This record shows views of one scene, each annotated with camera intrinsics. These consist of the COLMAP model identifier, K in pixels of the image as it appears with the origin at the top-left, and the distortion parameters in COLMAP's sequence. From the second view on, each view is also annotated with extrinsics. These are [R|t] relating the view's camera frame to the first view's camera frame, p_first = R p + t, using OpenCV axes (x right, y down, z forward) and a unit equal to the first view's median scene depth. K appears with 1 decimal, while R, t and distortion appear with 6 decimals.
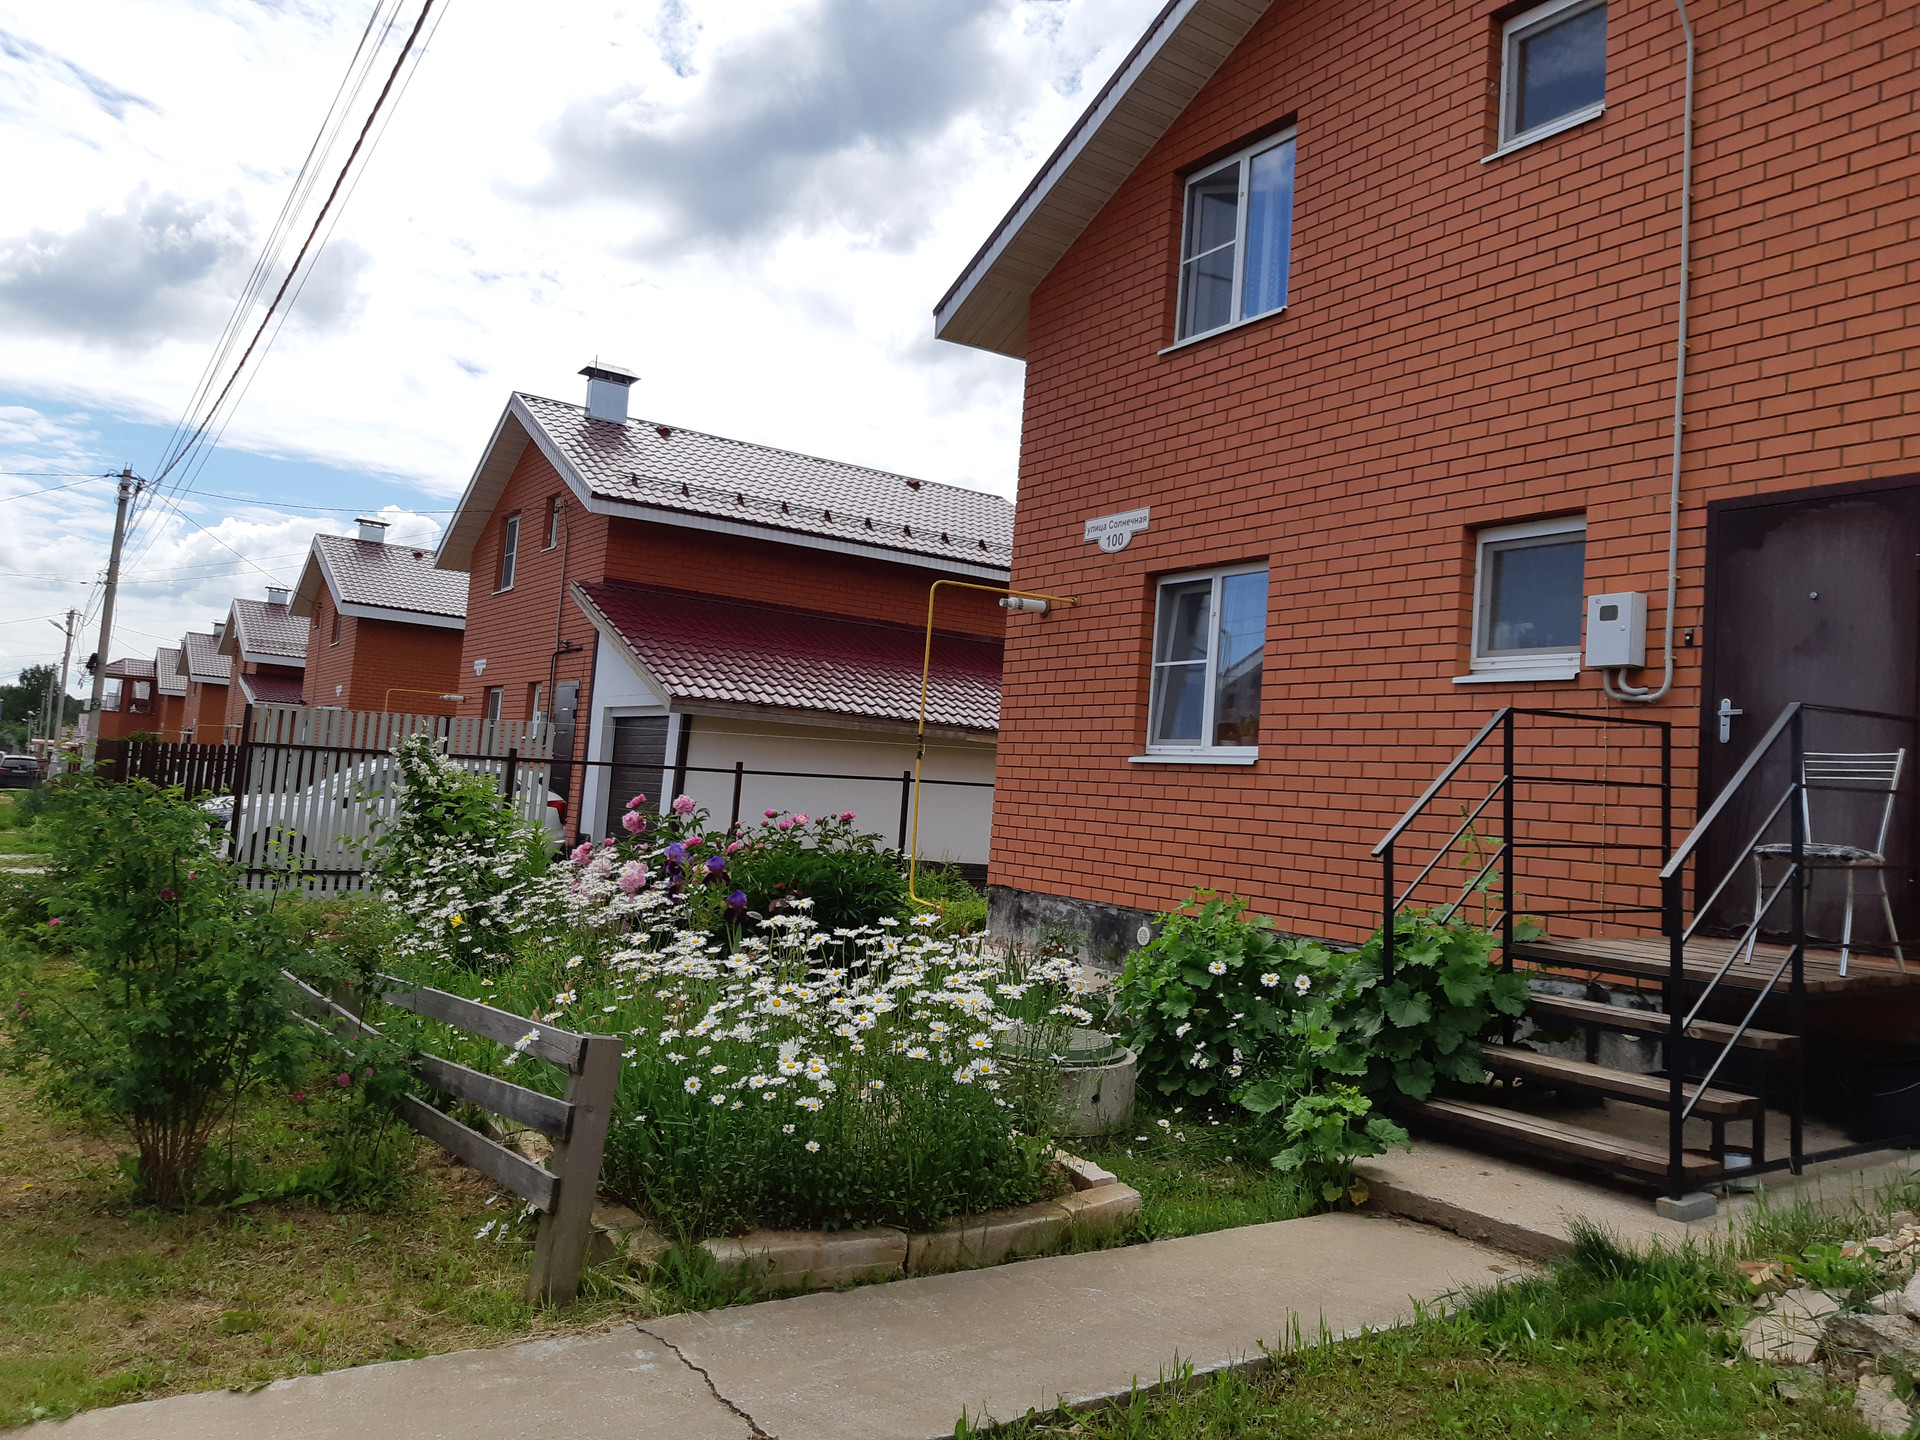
lens RADIAL K [[1458.8, 0, 959.1], [0, 1458.8, 708.6], [0, 0, 1]] dist [-0.024288, -0.014745]
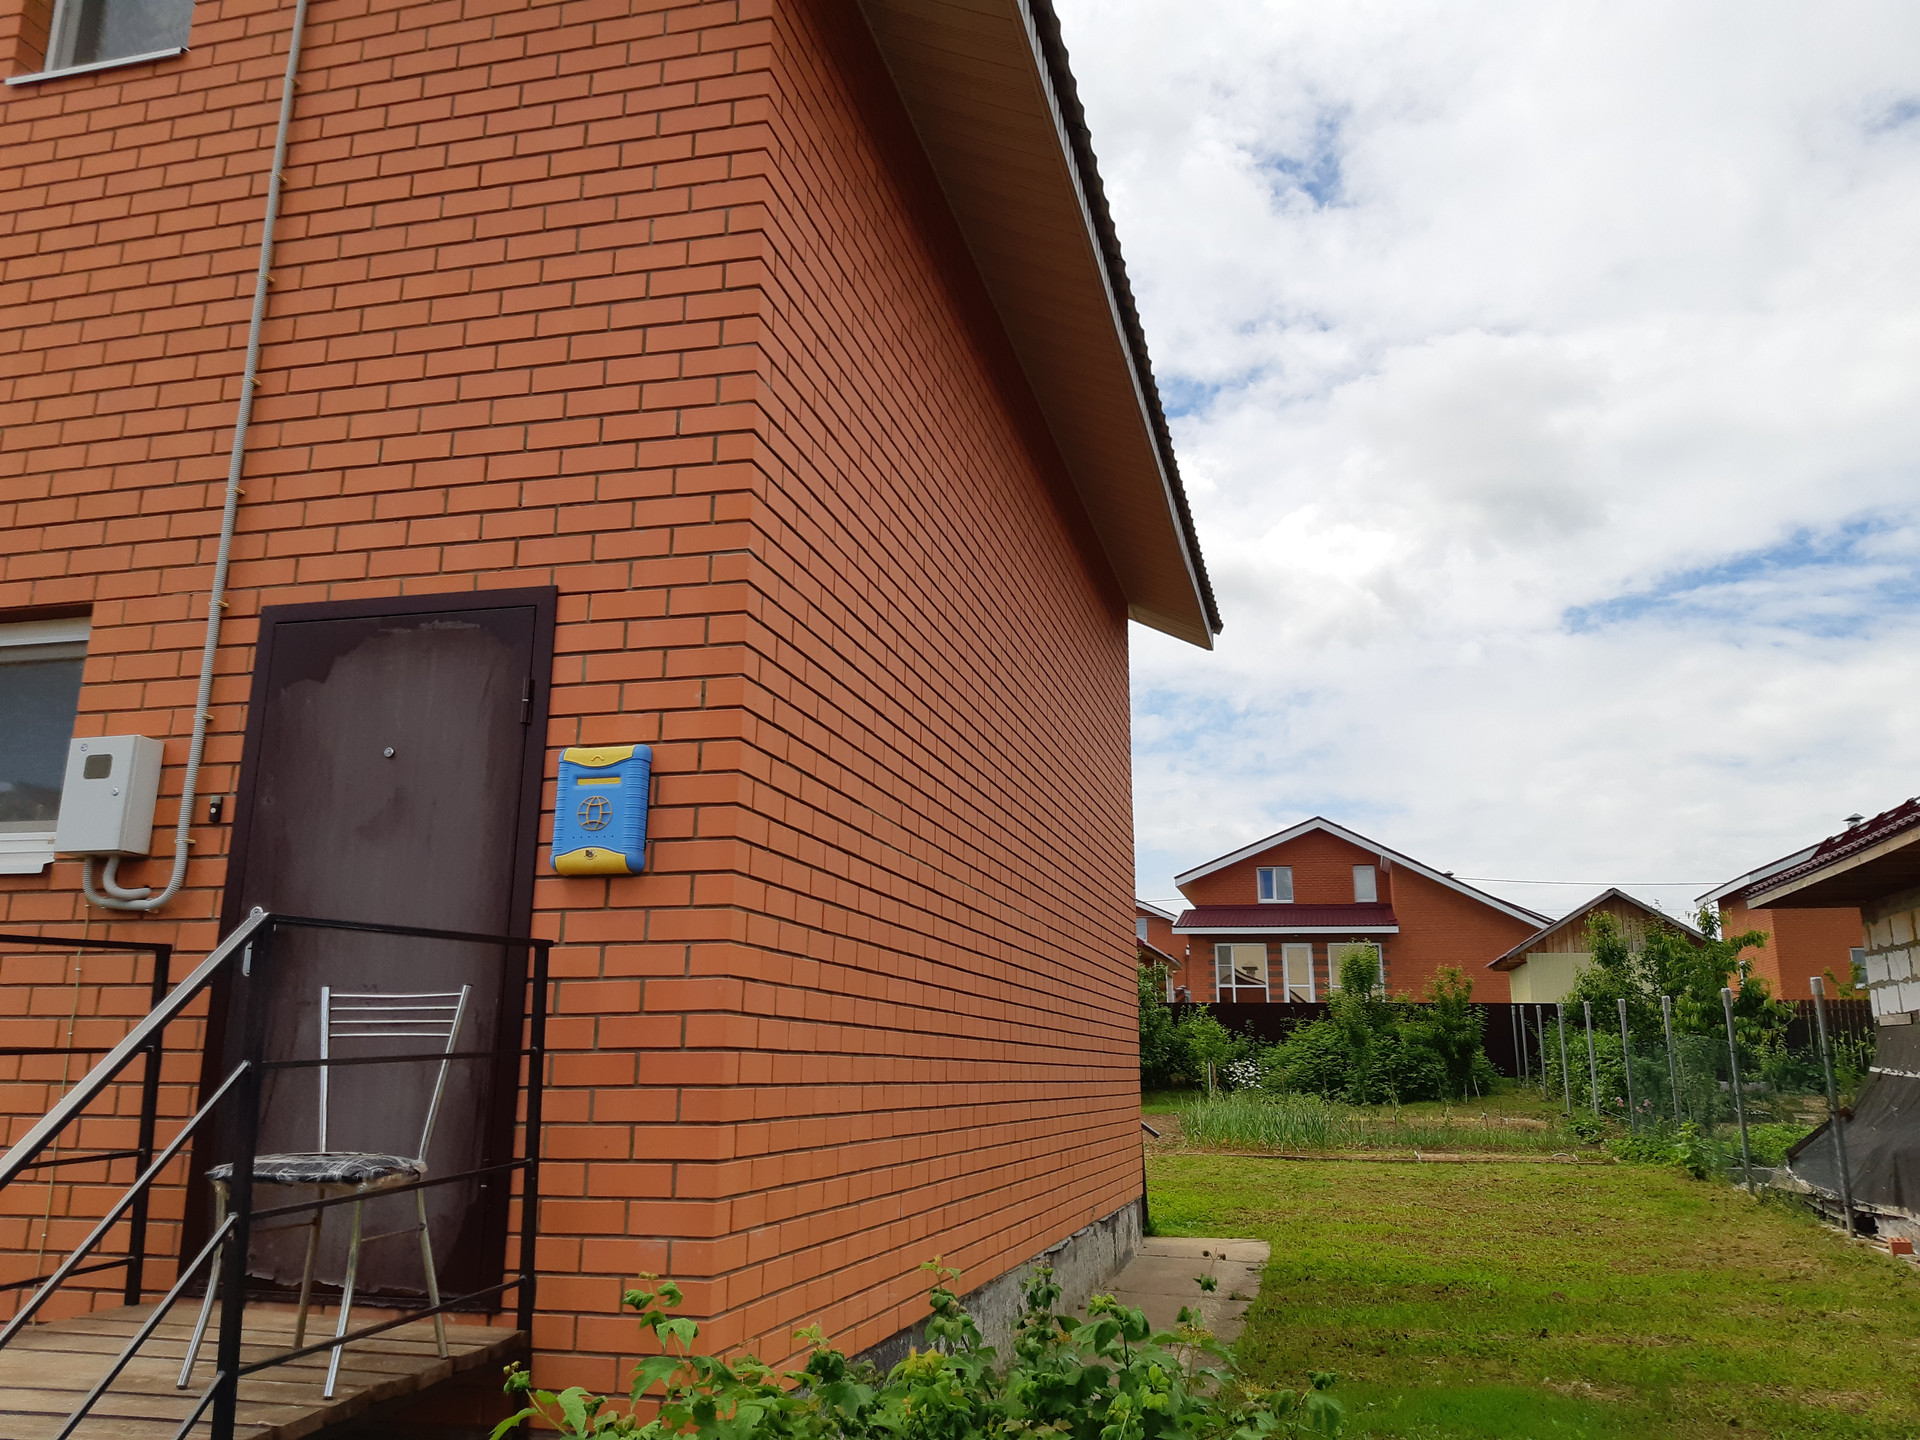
lens RADIAL K [[1458.8, 0, 965.0], [0, 1458.8, 717.6], [0, 0, 1]] dist [-0.024288, -0.014745]
pose [[0.714420, 0.093472, 0.693446, 0.289216], [0.003206, 0.990590, -0.136827, -0.000838], [-0.699710, 0.099975, 0.707397, 0.306648]]
